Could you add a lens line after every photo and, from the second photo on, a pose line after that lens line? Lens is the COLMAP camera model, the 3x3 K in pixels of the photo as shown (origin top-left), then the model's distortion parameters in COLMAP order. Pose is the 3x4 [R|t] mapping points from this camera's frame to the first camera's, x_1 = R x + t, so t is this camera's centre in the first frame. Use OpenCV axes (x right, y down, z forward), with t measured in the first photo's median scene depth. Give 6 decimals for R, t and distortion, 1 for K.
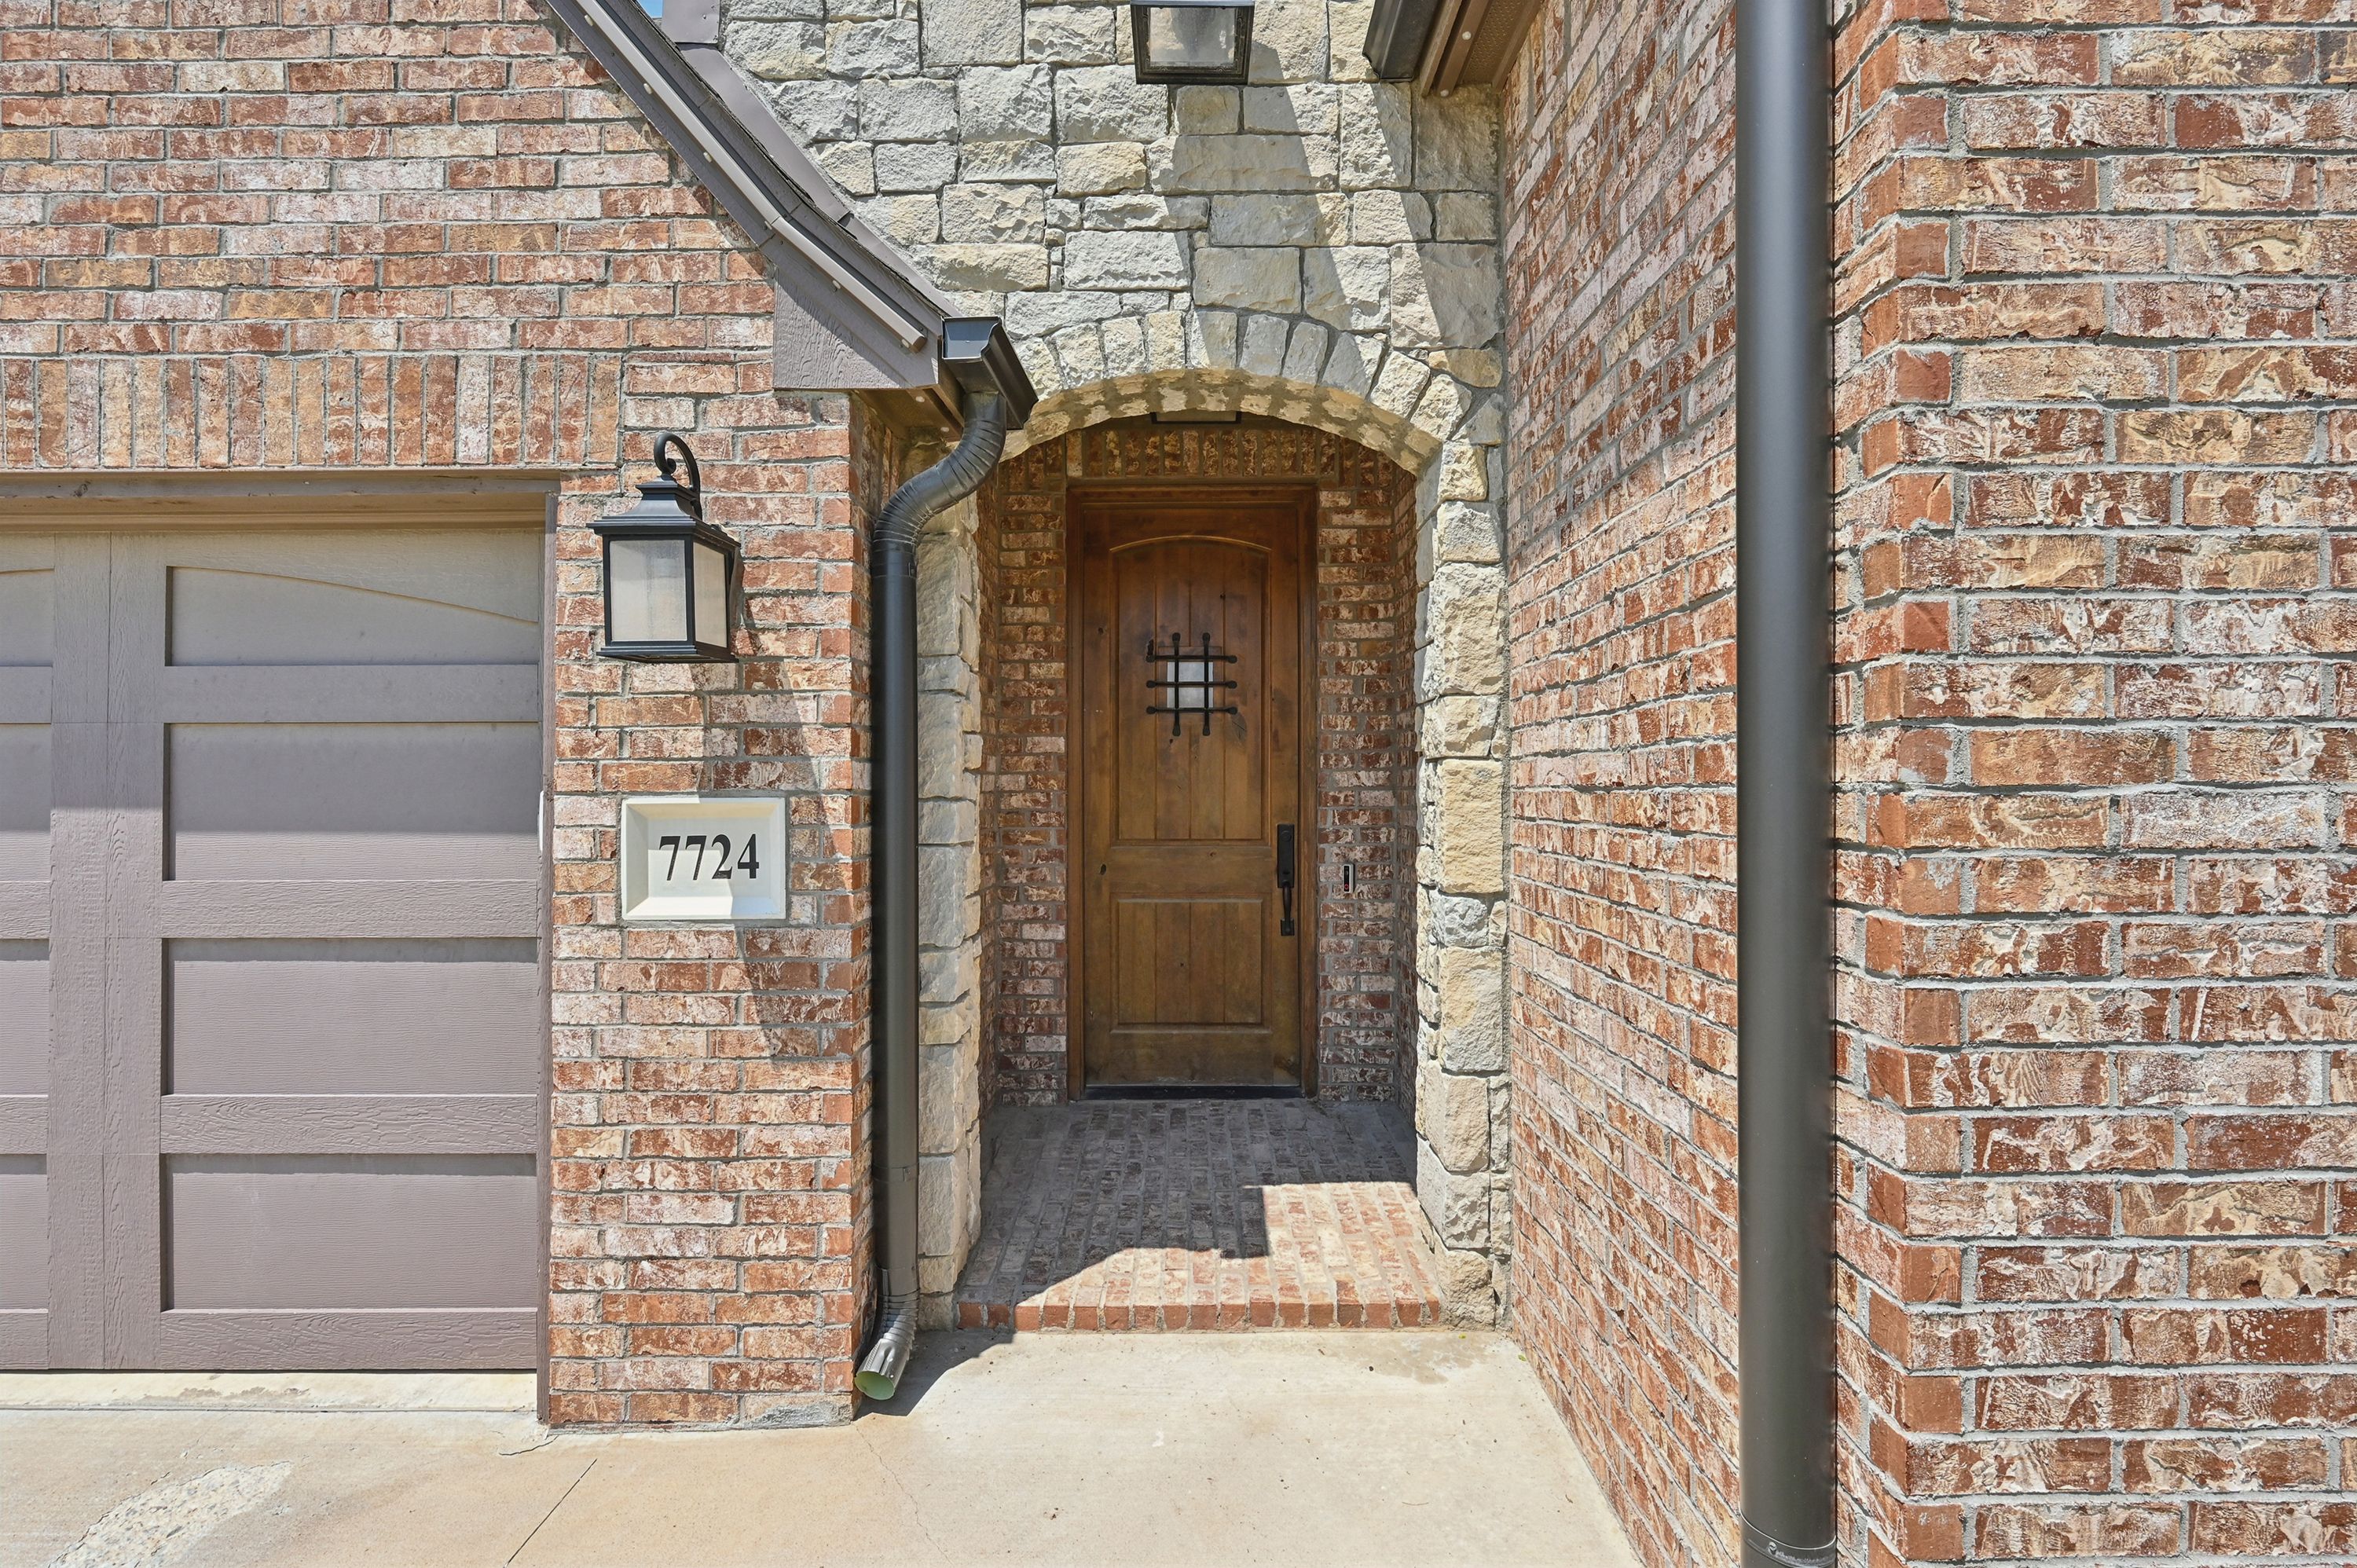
lens RADIAL K [[1048.1, 0, 1195.7], [0, 1048.1, 759.5], [0, 0, 1]] dist [-0.006364, 0.003003]
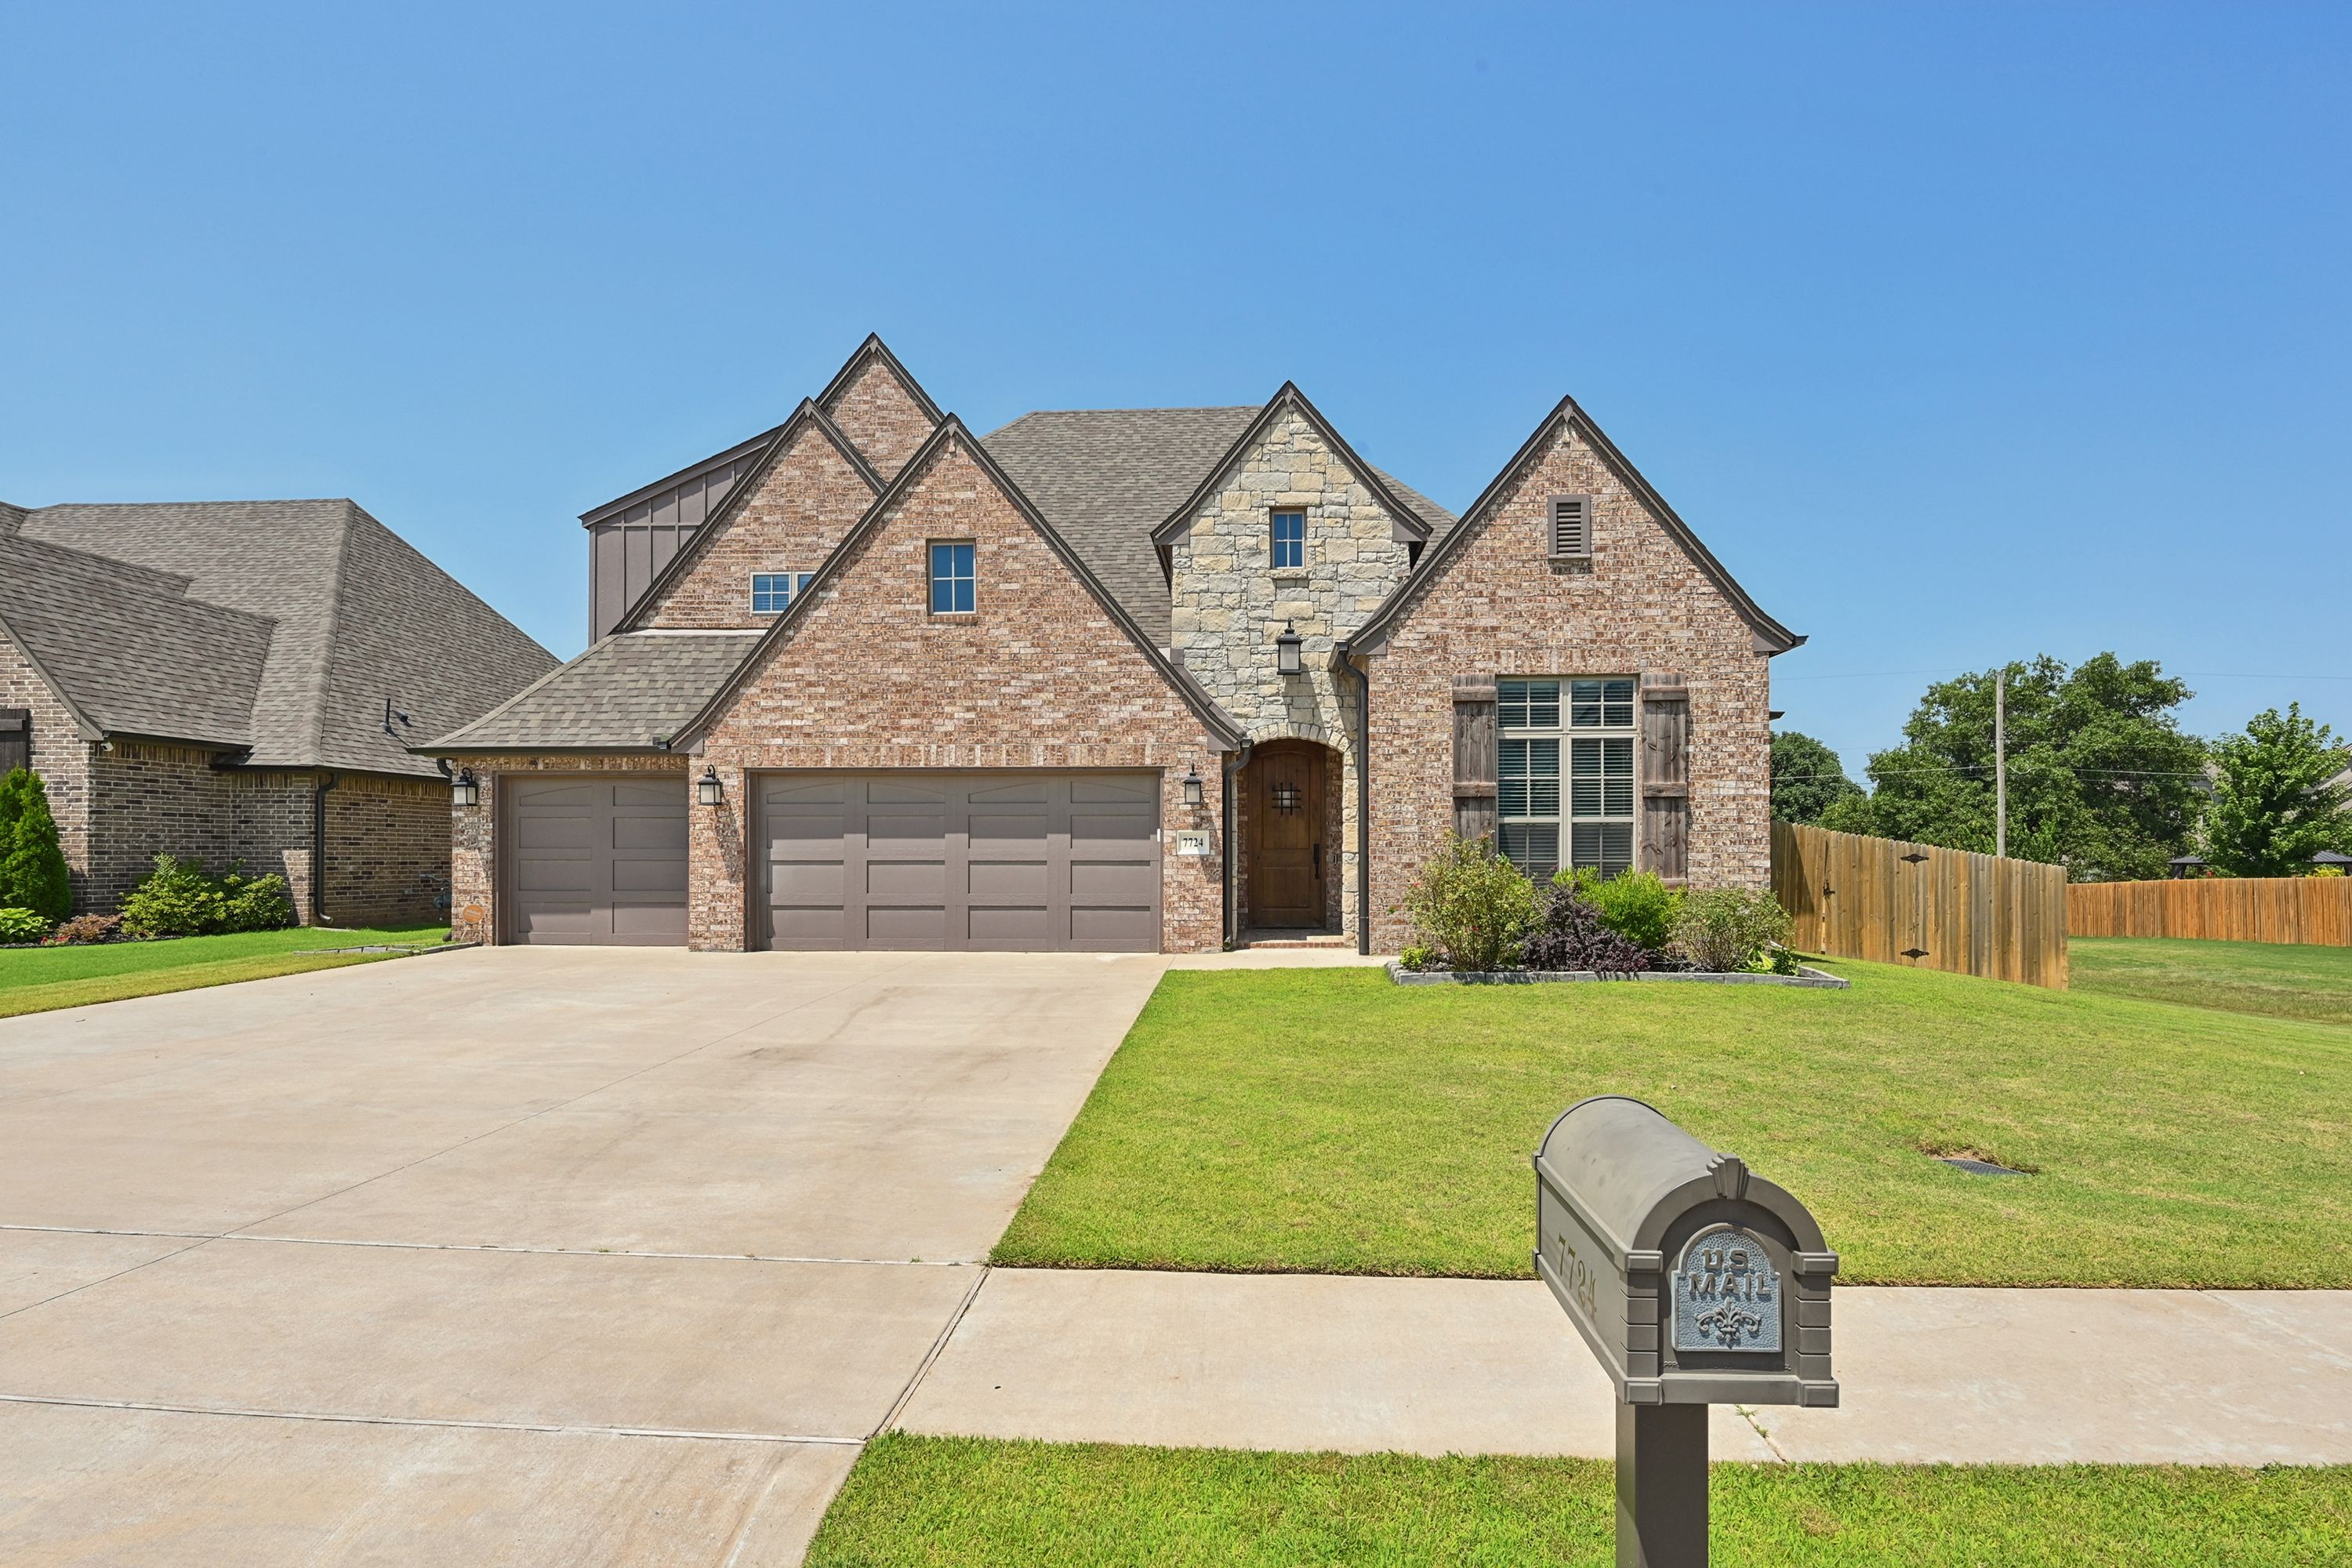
lens RADIAL K [[1185.6, 0, 1244.0], [0, 1185.6, 804.4], [0, 0, 1]] dist [-0.004844, 0.000409]
pose [[0.999632, -0.000011, -0.027124, -0.065630], [-0.000418, 0.999875, -0.015812, 0.002237], [0.027120, 0.015818, 0.999507, -4.755488]]
